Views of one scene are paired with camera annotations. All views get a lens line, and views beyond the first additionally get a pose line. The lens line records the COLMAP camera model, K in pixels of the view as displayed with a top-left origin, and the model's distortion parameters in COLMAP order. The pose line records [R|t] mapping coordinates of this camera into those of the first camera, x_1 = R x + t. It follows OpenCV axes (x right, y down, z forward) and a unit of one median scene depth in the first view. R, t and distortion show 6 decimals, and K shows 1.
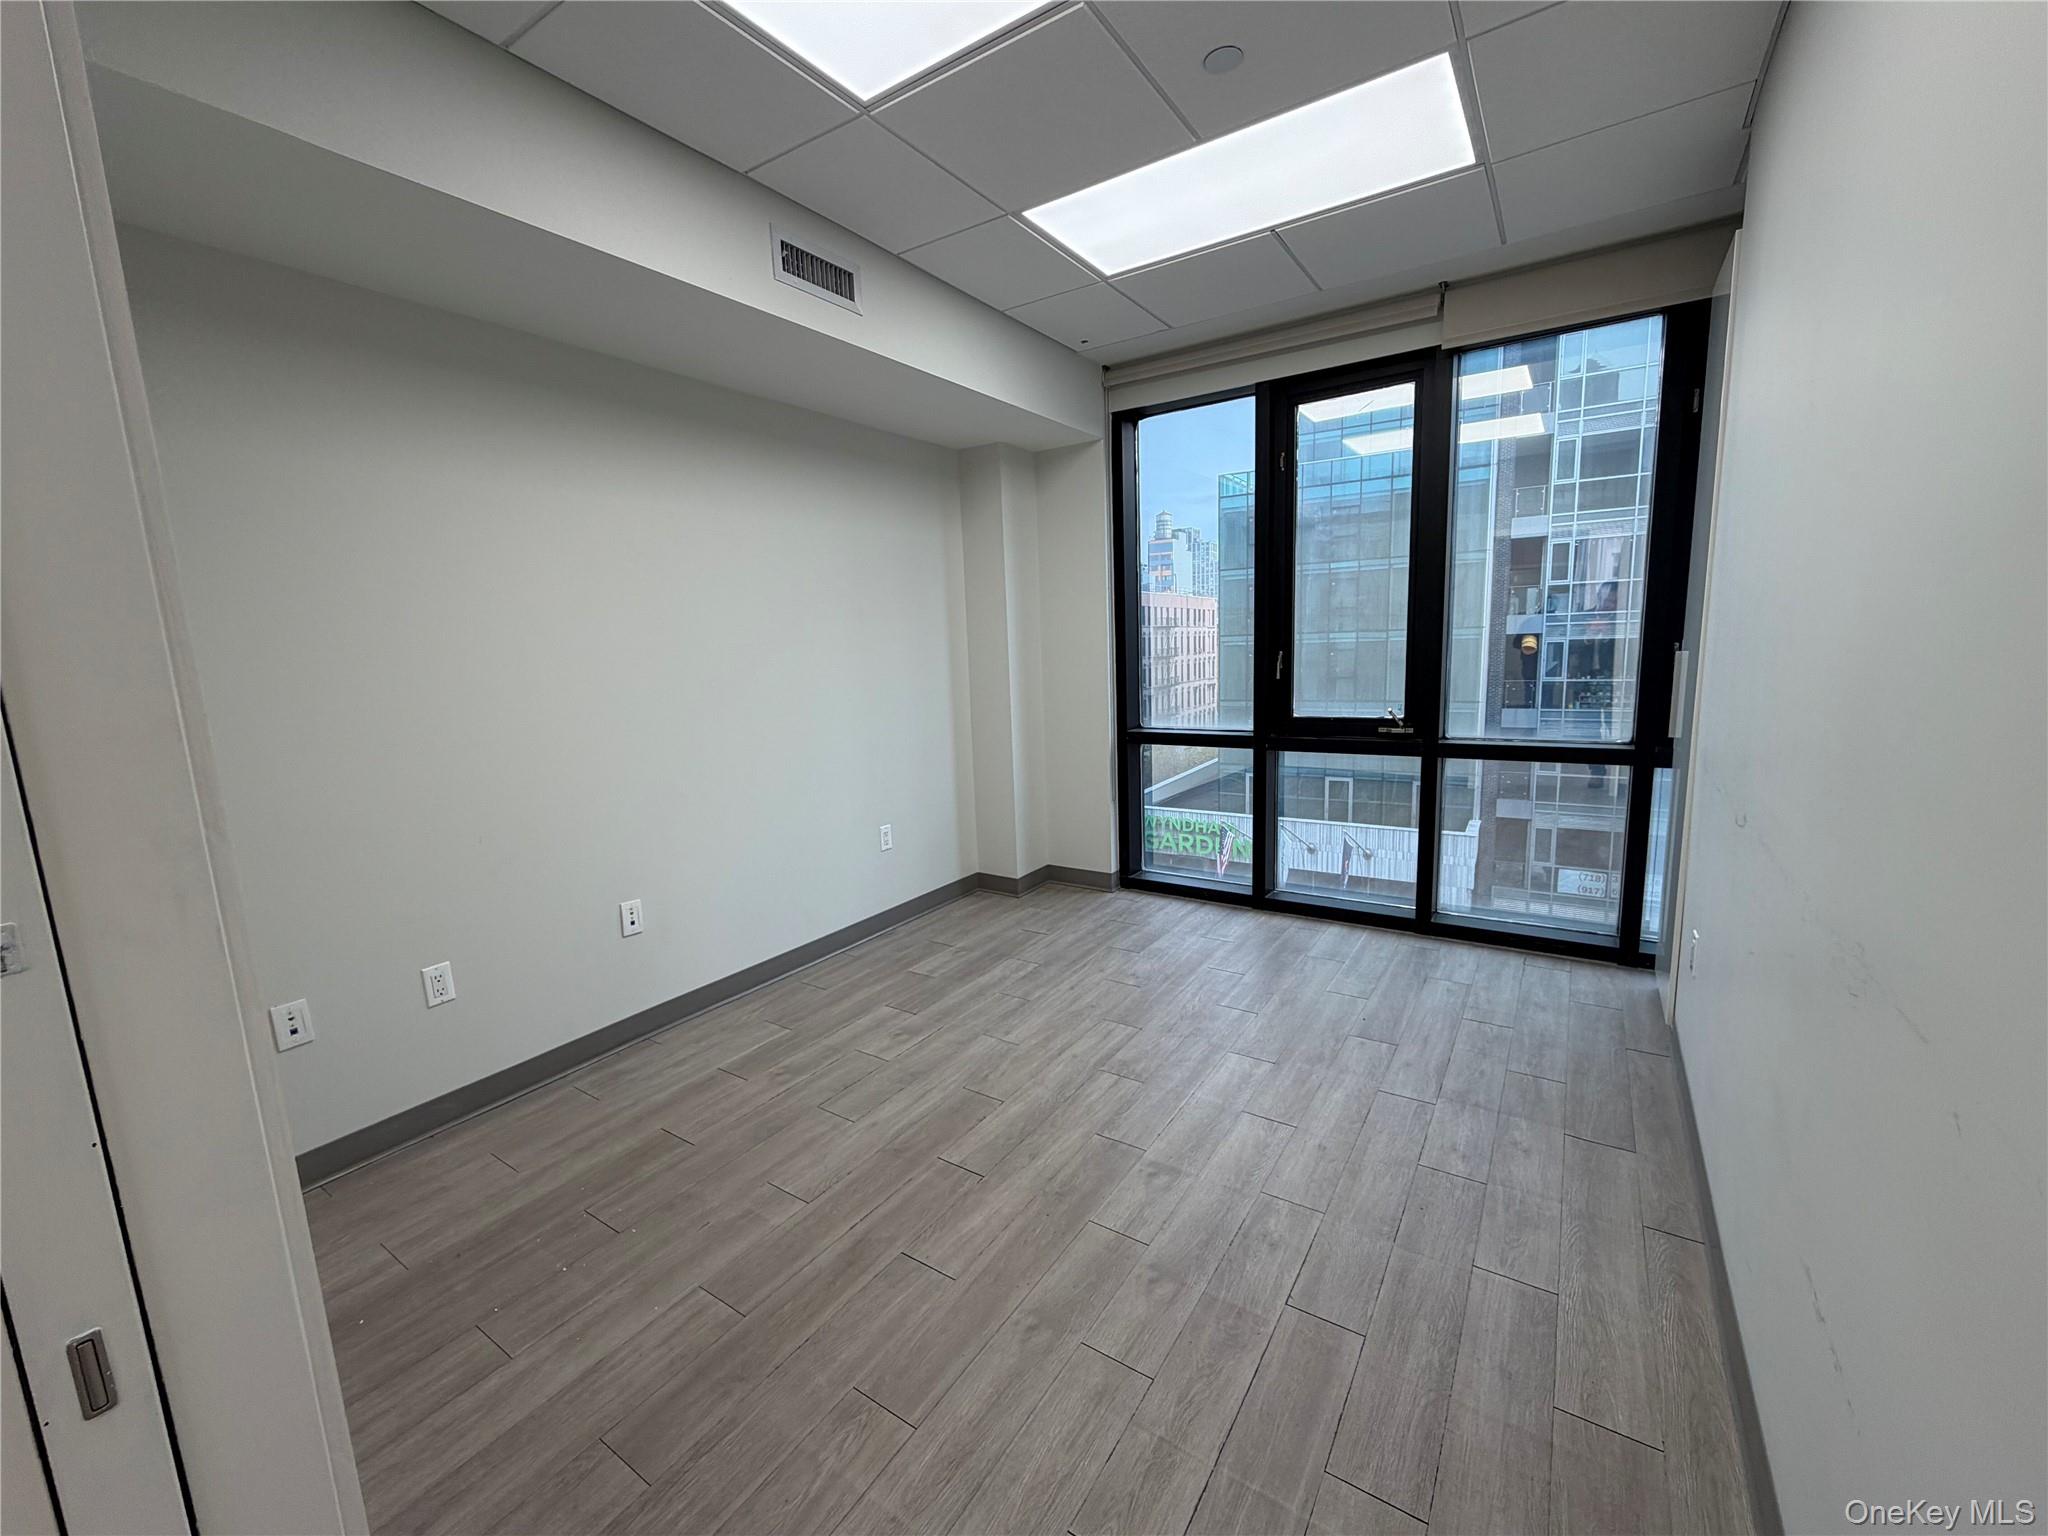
lens RADIAL K [[822.6, 0, 1027.3], [0, 822.6, 771.0], [0, 0, 1]] dist [-0.000066, -0.000615]
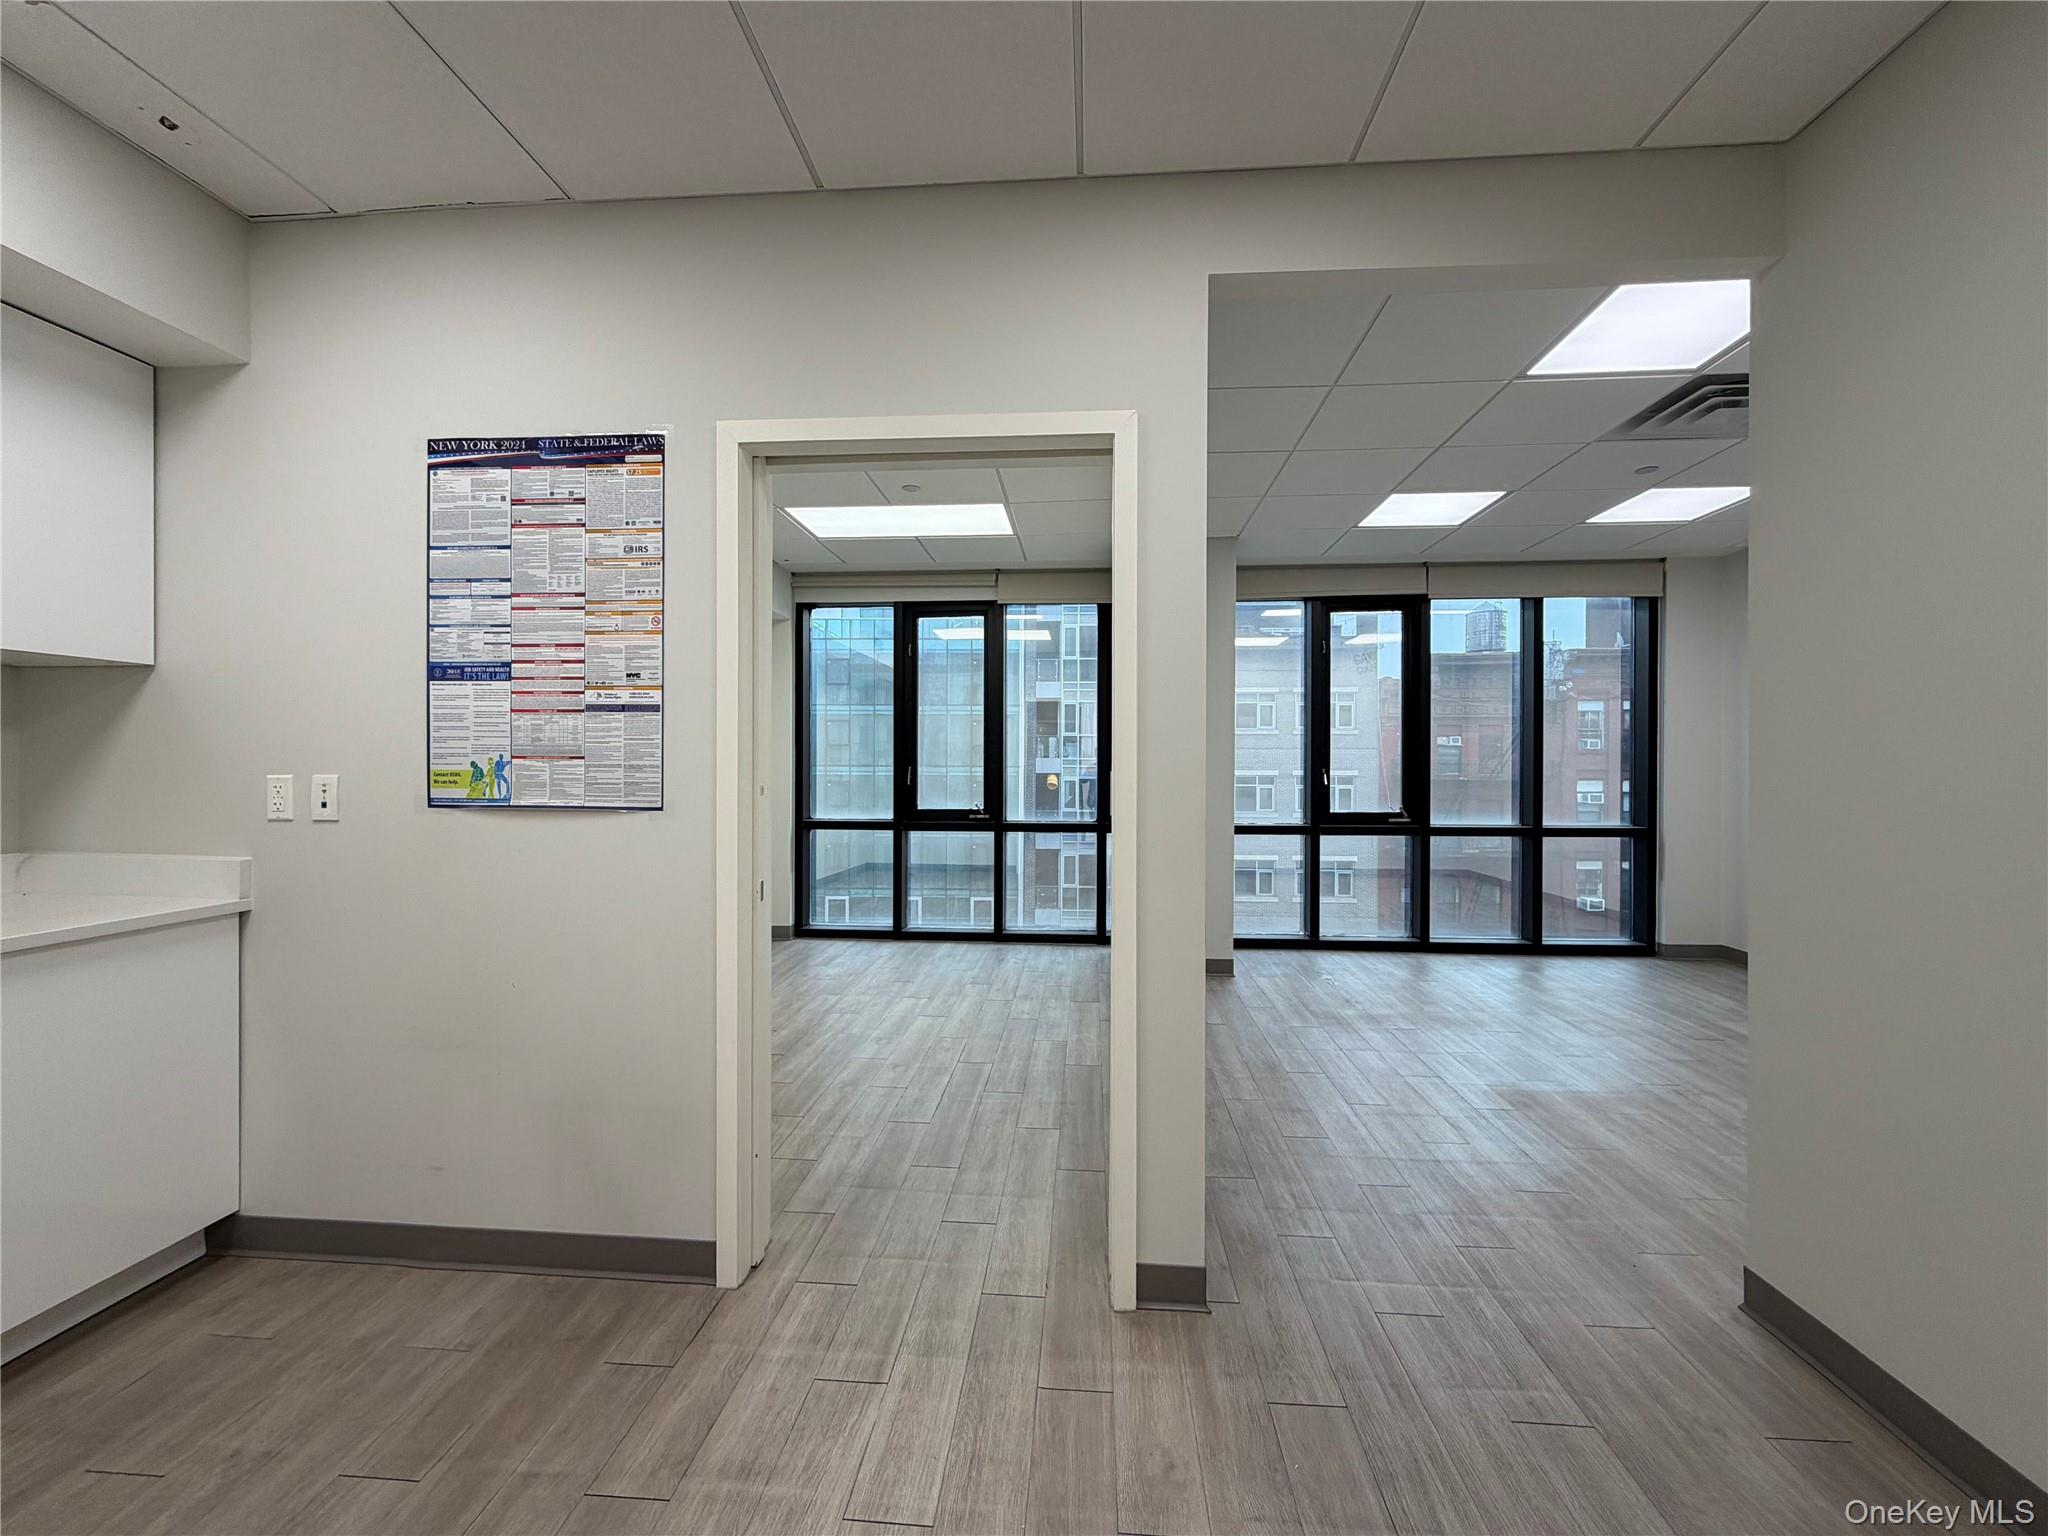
lens RADIAL K [[822.6, 0, 1025.8], [0, 822.6, 769.1], [0, 0, 1]] dist [-0.000066, -0.000615]
pose [[0.872536, 0.037979, 0.487071, -0.251974], [0.040733, 0.987847, -0.149996, 0.098720], [-0.486848, 0.150717, 0.860386, -0.432909]]
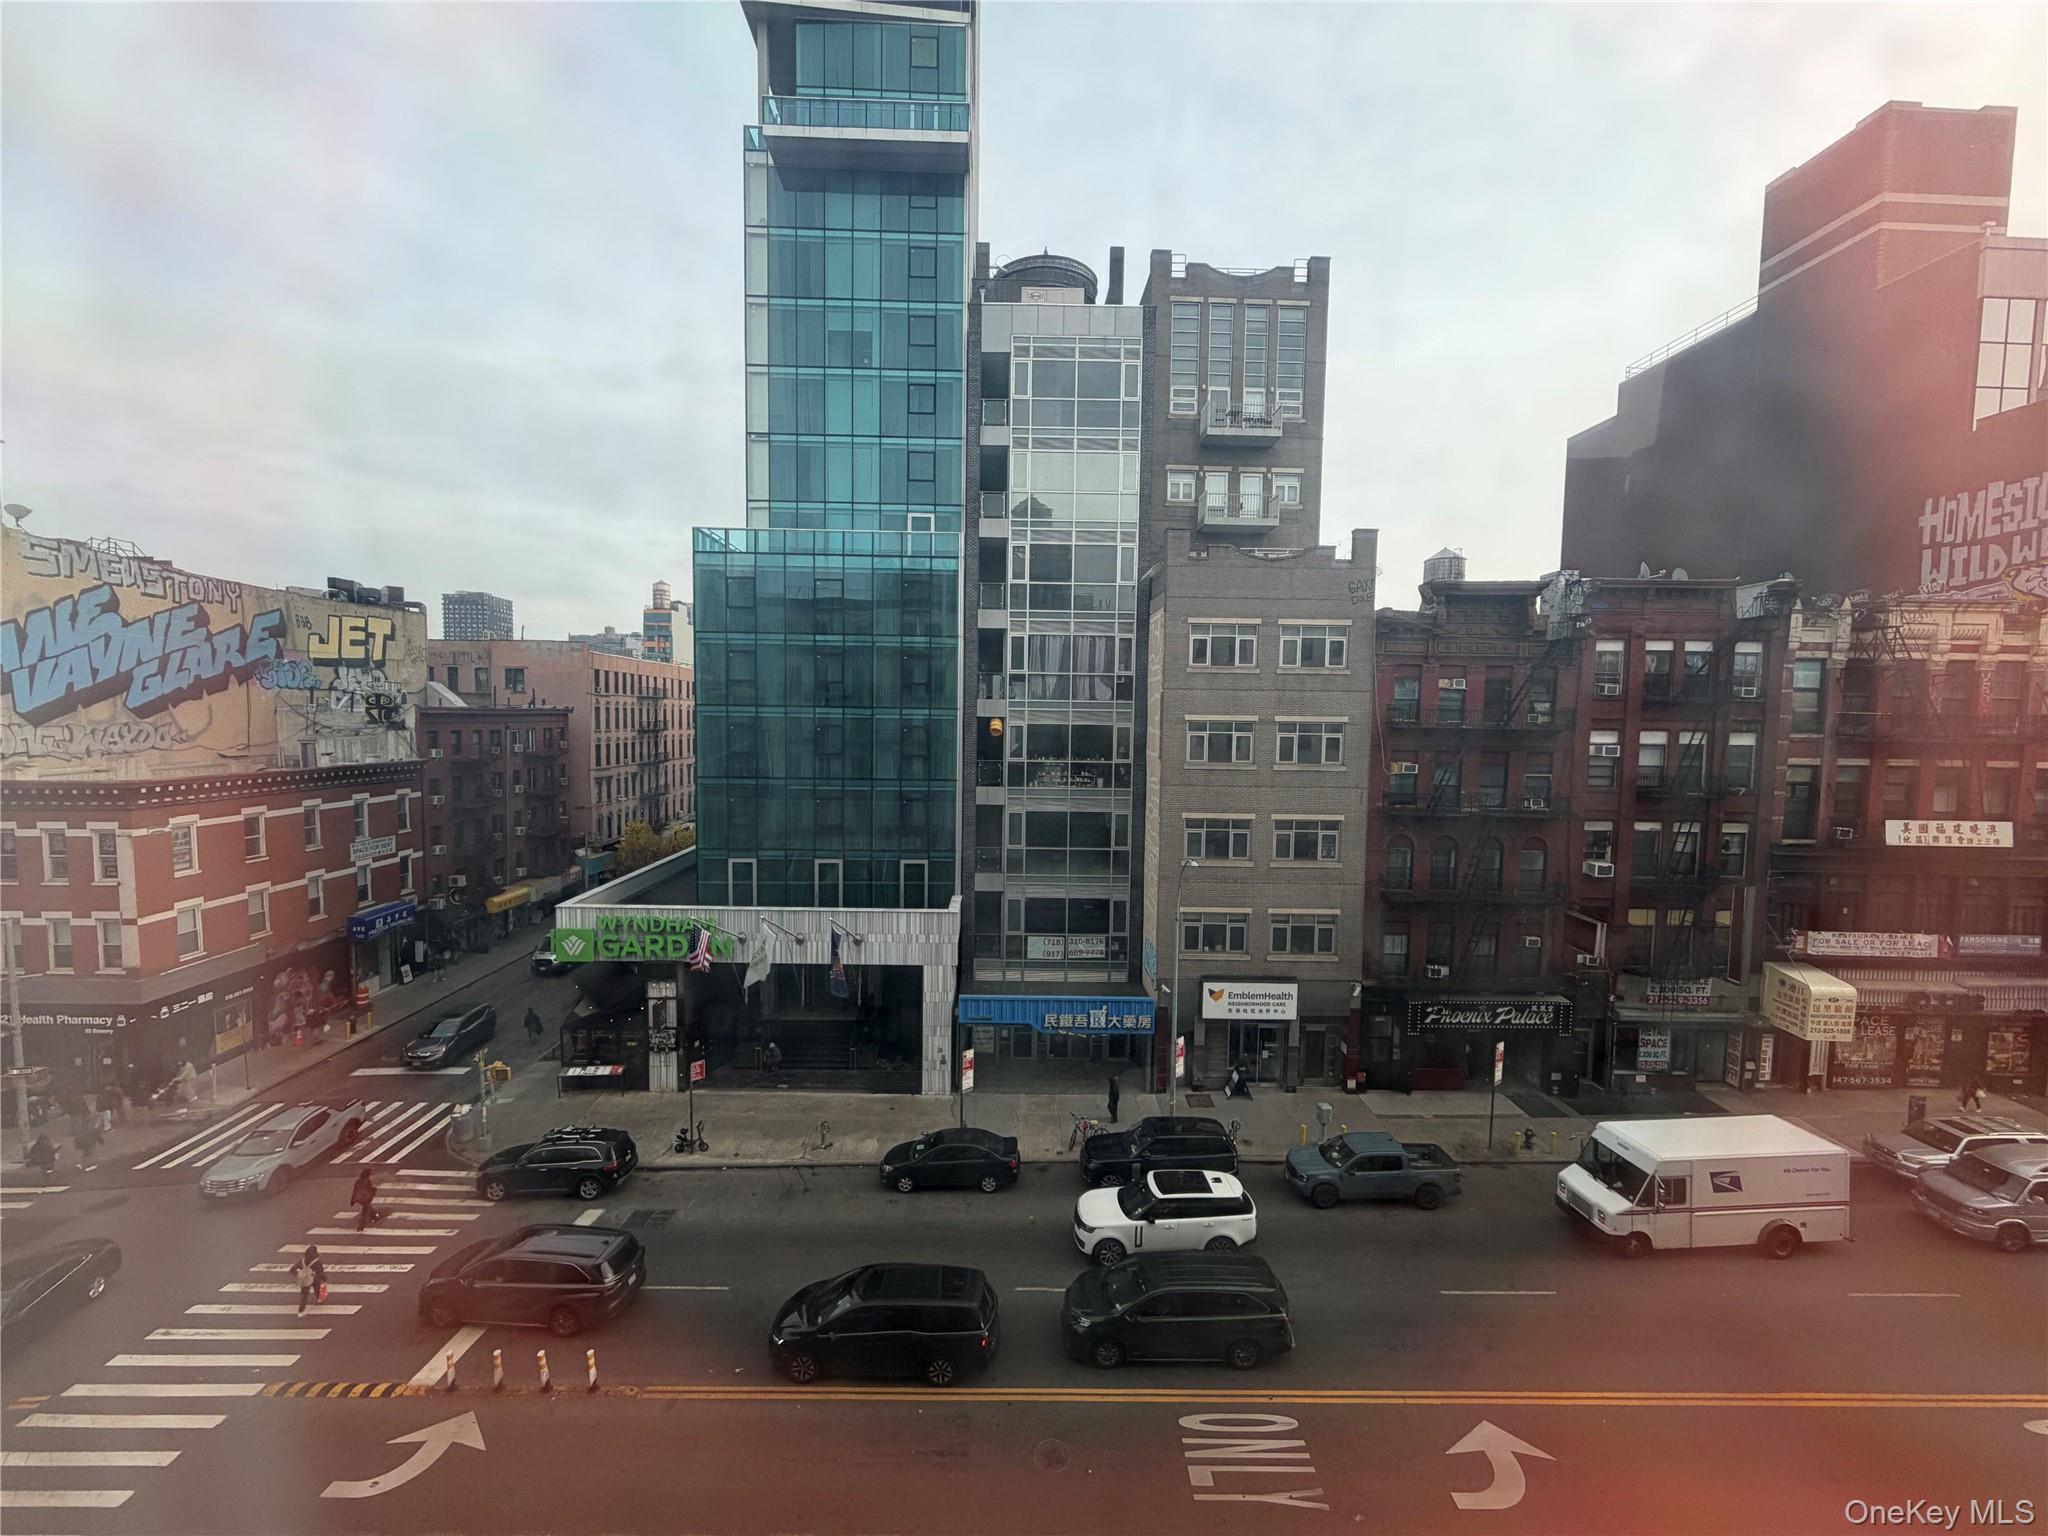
lens RADIAL K [[822.6, 0, 1027.8], [0, 822.6, 765.6], [0, 0, 1]] dist [-0.000066, -0.000615]
pose [[0.835553, 0.015736, 0.549184, 0.454796], [0.040782, 0.995056, -0.090559, -0.038759], [-0.547894, 0.098063, 0.830780, 0.731135]]
